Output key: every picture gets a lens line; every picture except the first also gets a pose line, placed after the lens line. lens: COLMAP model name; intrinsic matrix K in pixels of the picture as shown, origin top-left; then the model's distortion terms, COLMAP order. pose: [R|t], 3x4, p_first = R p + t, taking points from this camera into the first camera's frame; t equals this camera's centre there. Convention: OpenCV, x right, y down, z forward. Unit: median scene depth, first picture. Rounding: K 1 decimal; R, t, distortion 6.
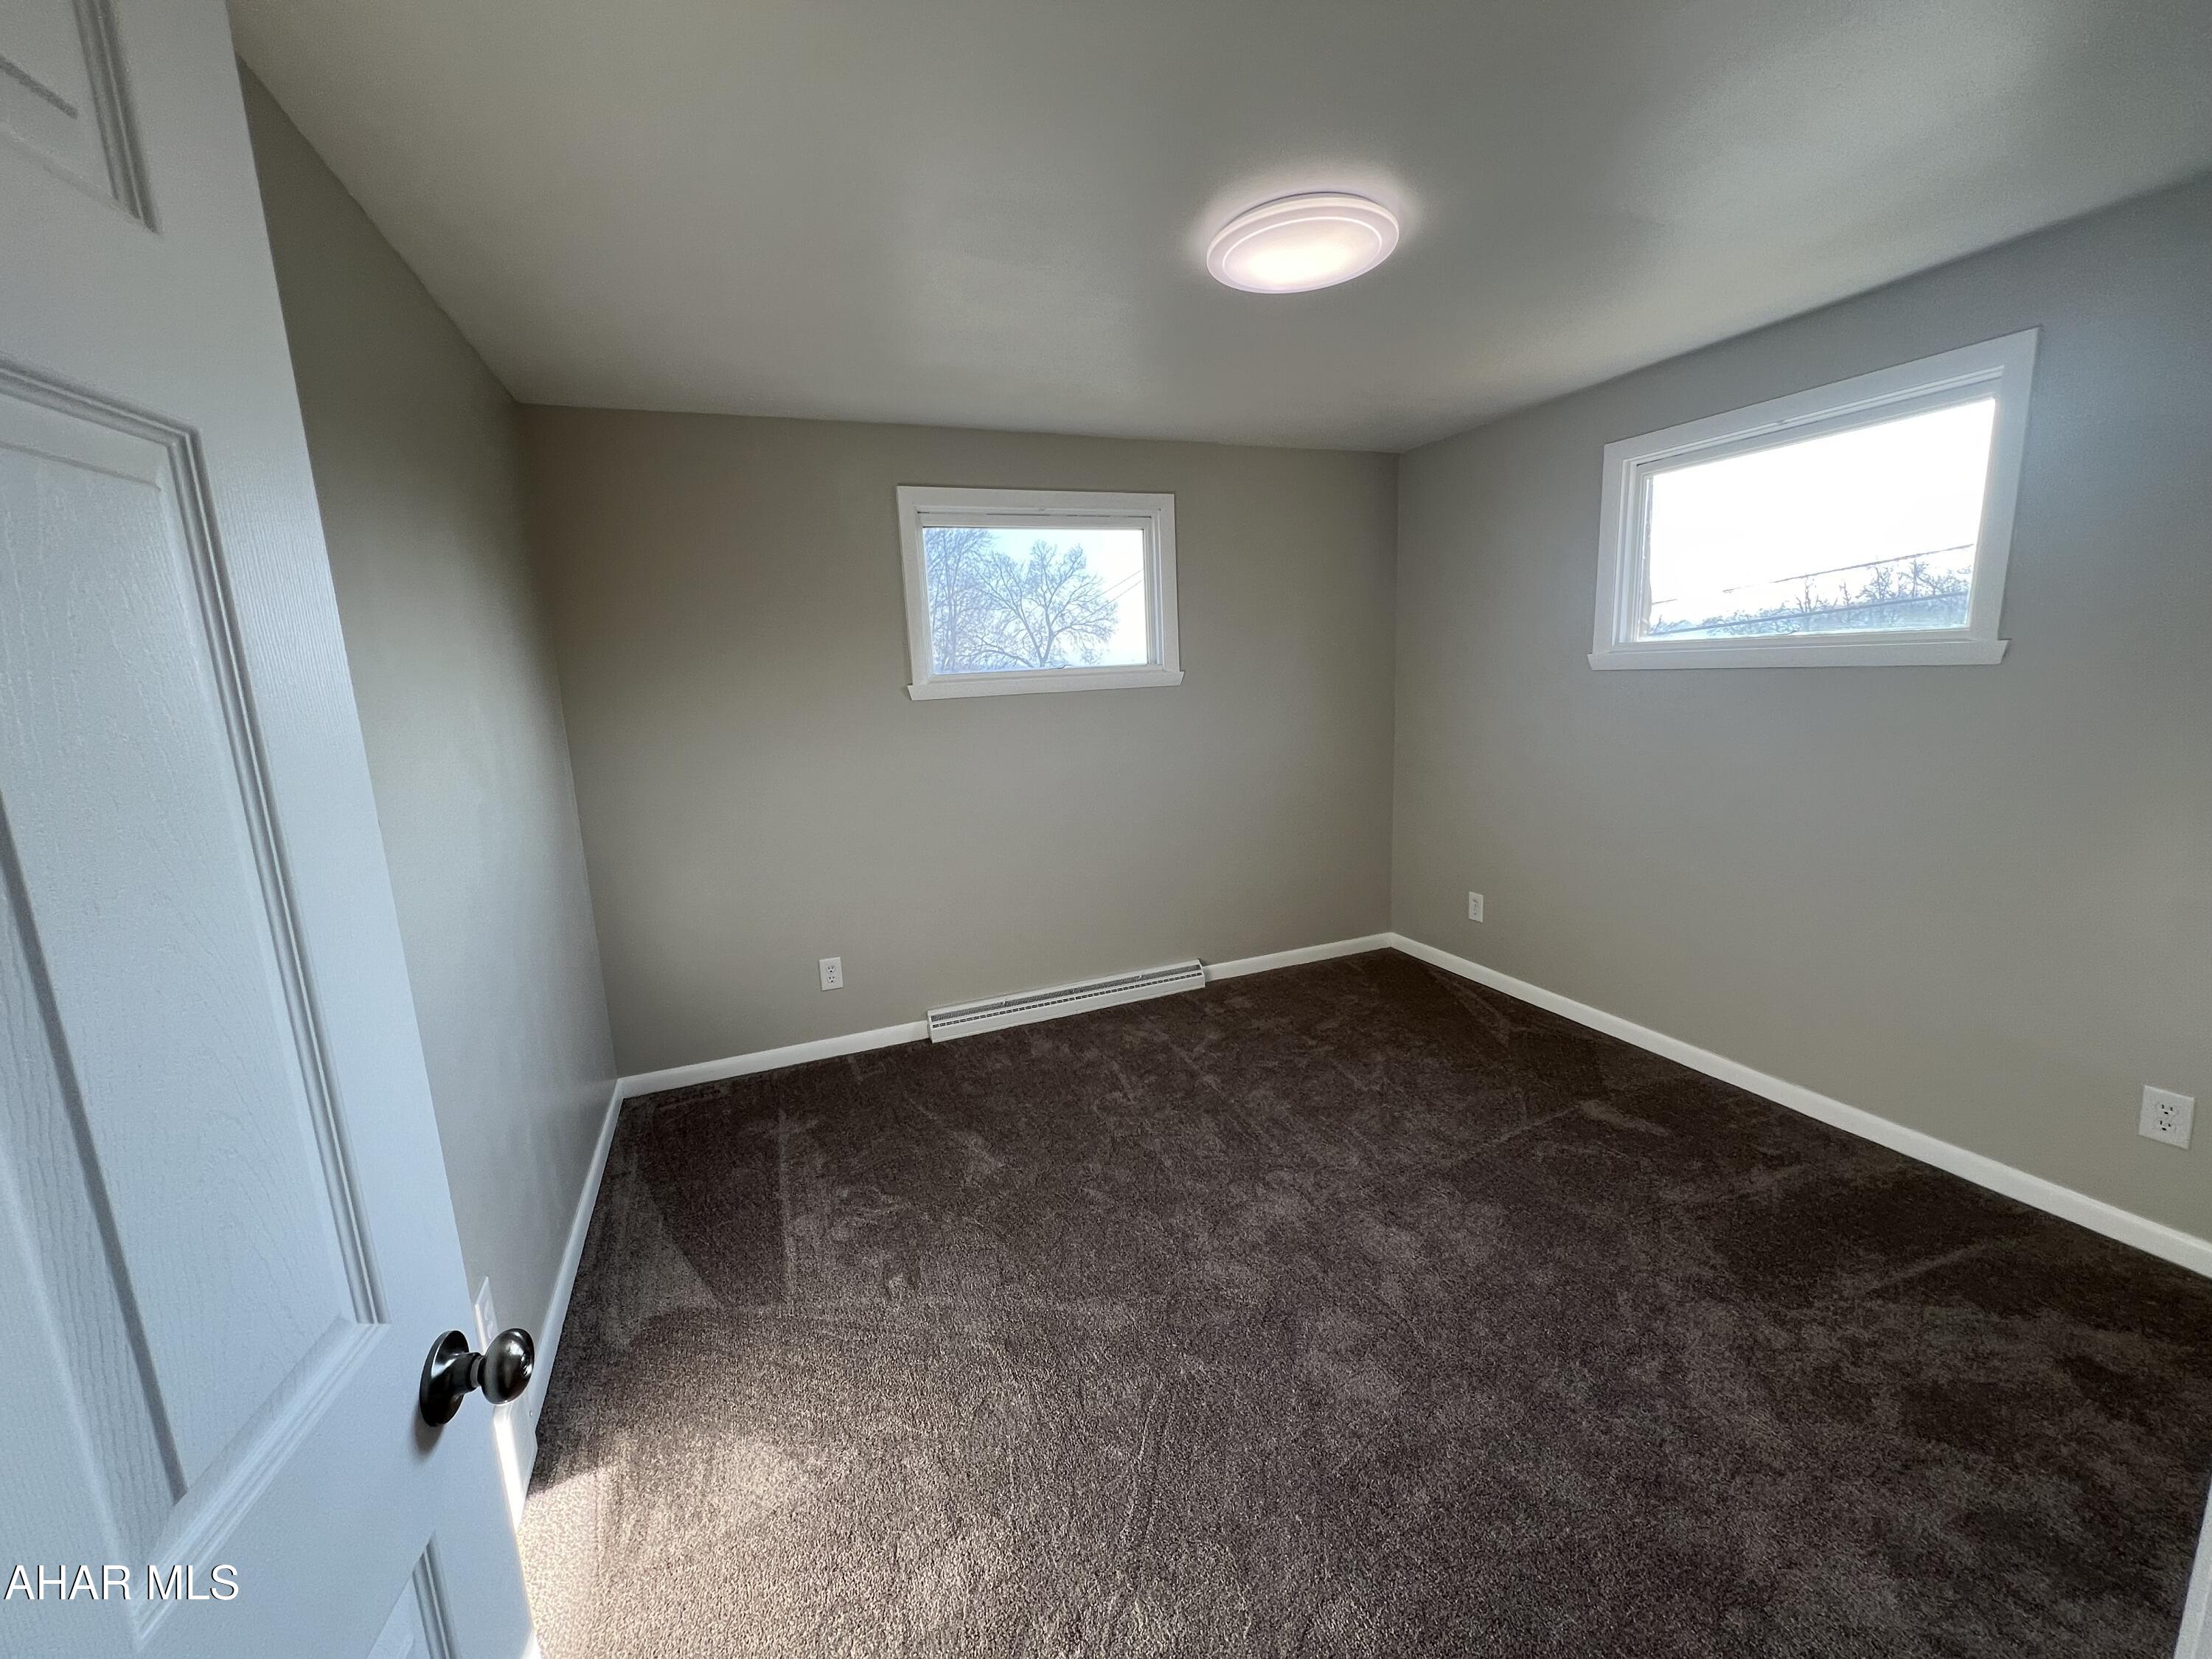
lens RADIAL K [[882.1, 0, 1102.5], [0, 882.1, 826.3], [0, 0, 1]] dist [-0.002154, 0.000288]
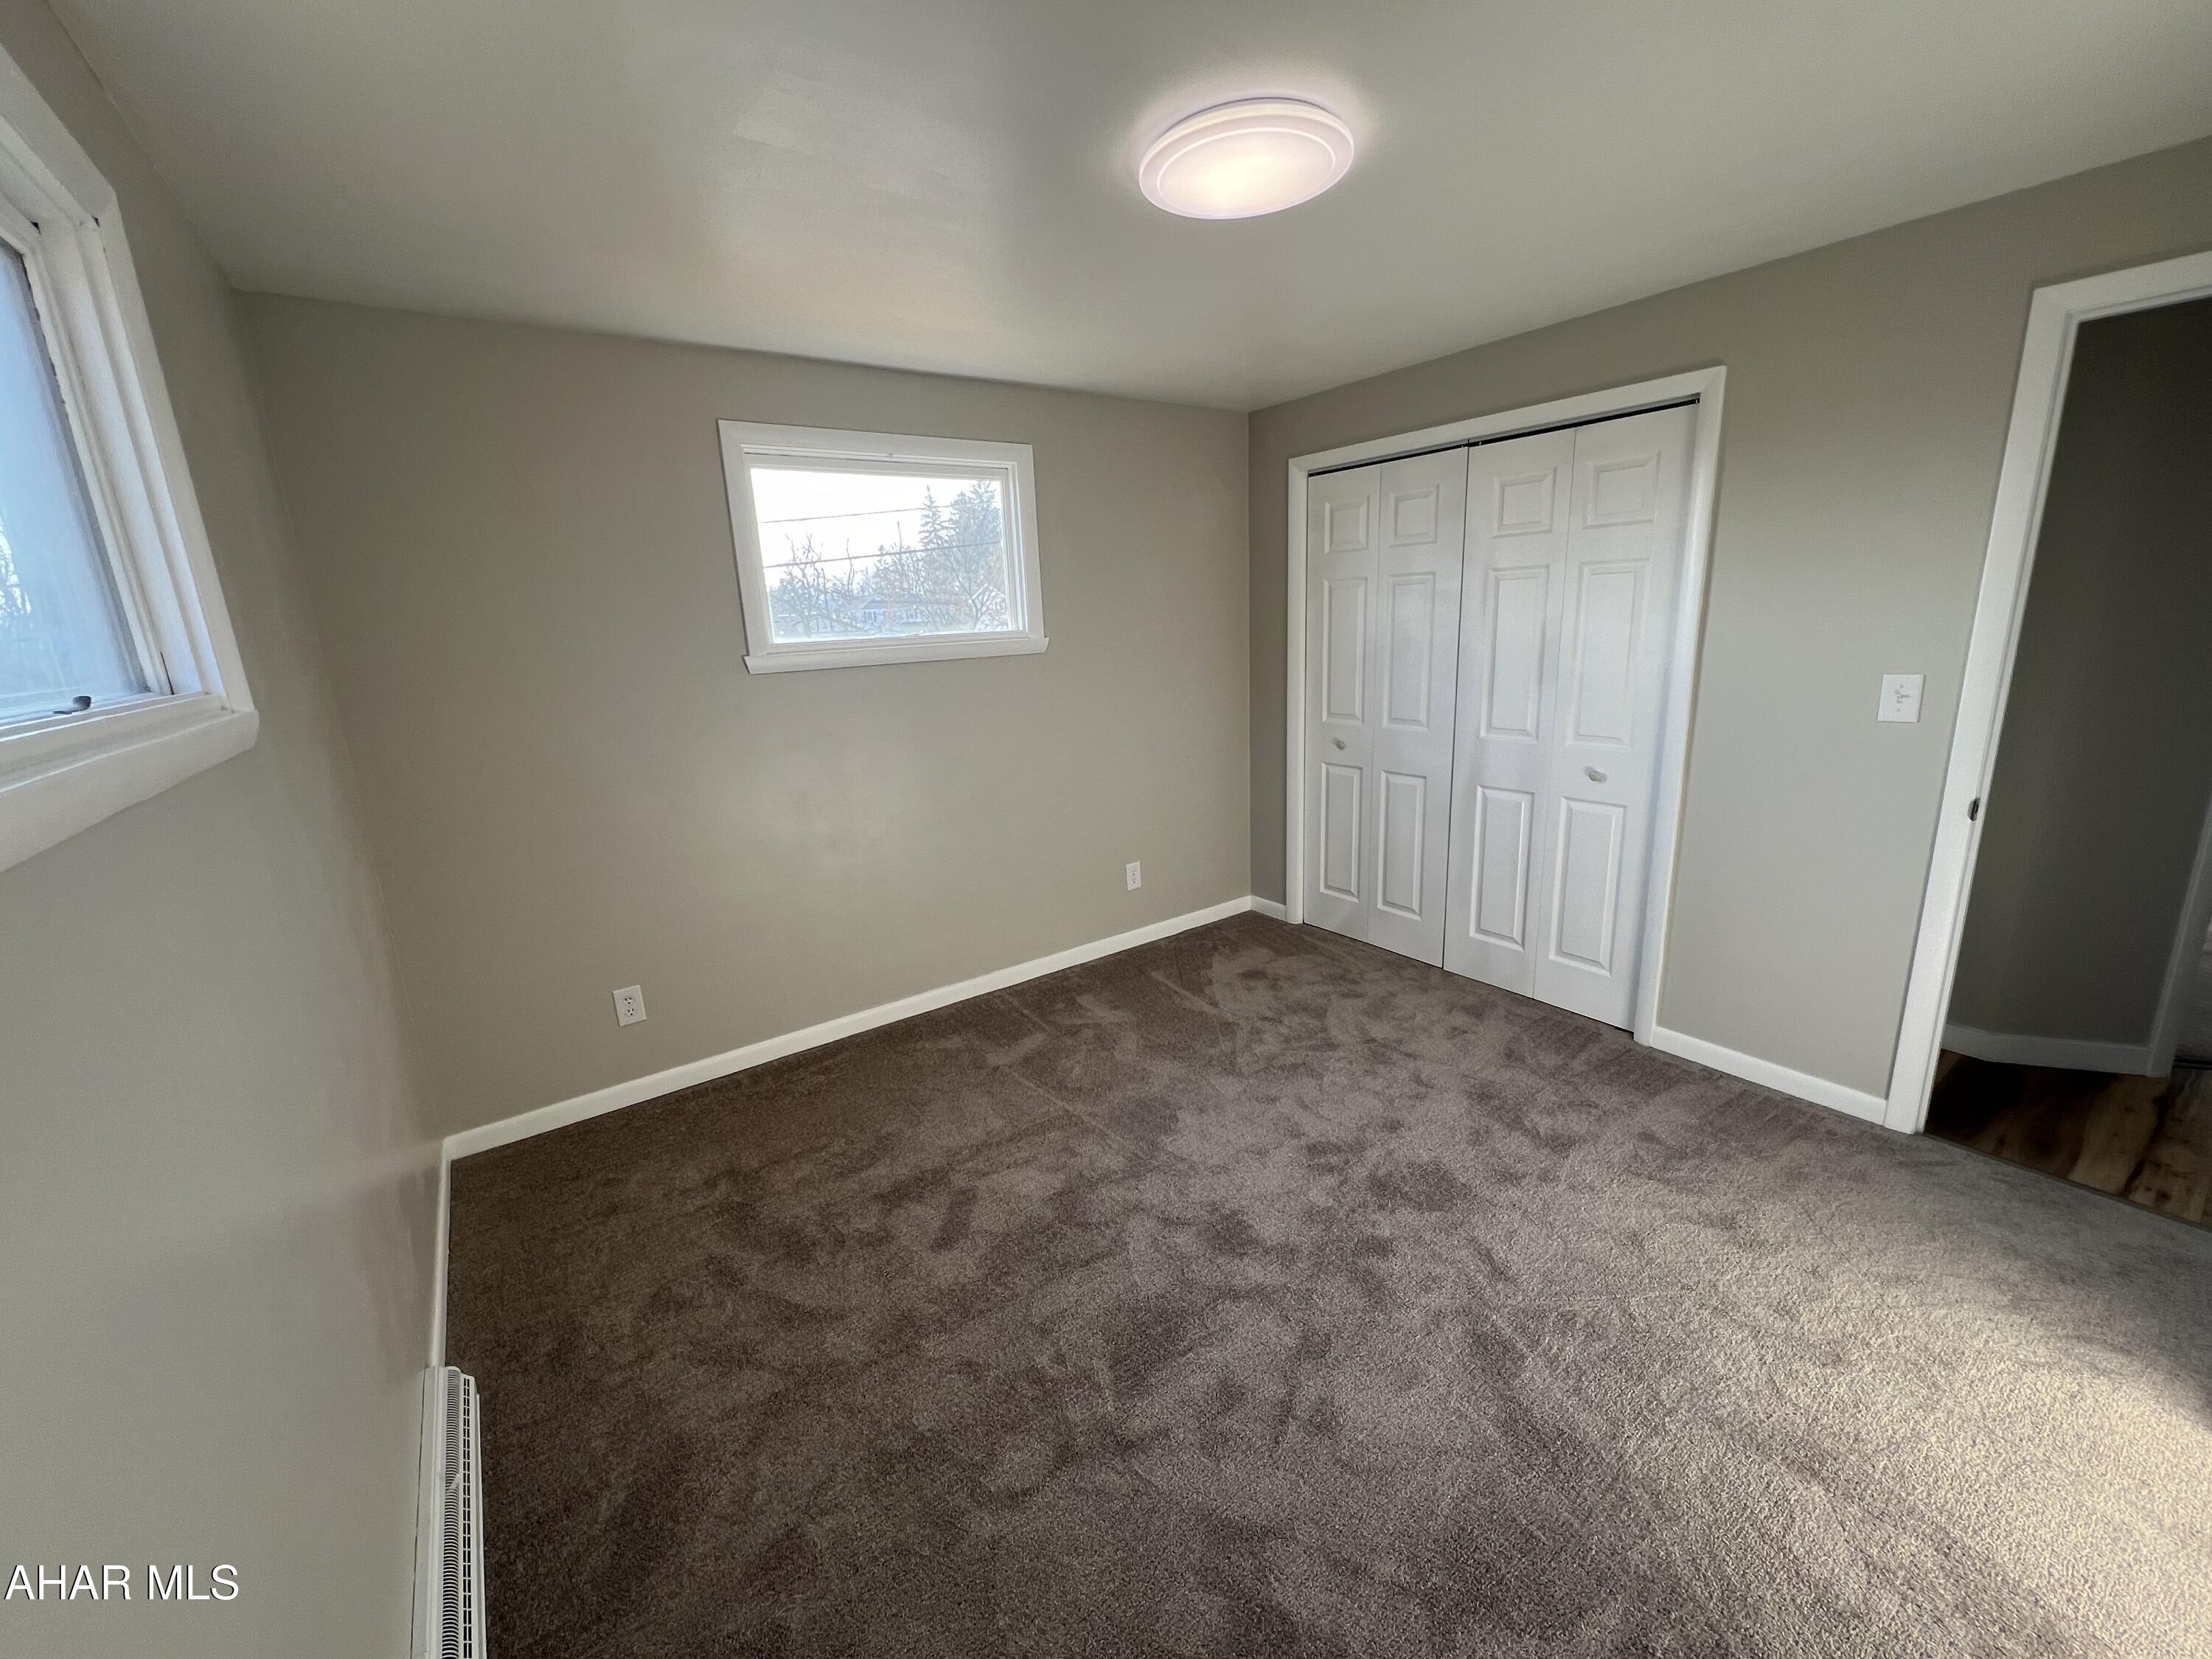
lens RADIAL K [[882.1, 0, 1102.5], [0, 882.1, 826.3], [0, 0, 1]] dist [-0.002154, 0.000288]
pose [[-0.218263, -0.187523, 0.957704, -0.582074], [0.224498, 0.945396, 0.236277, -0.231018], [-0.949717, 0.266573, -0.164246, 1.195595]]
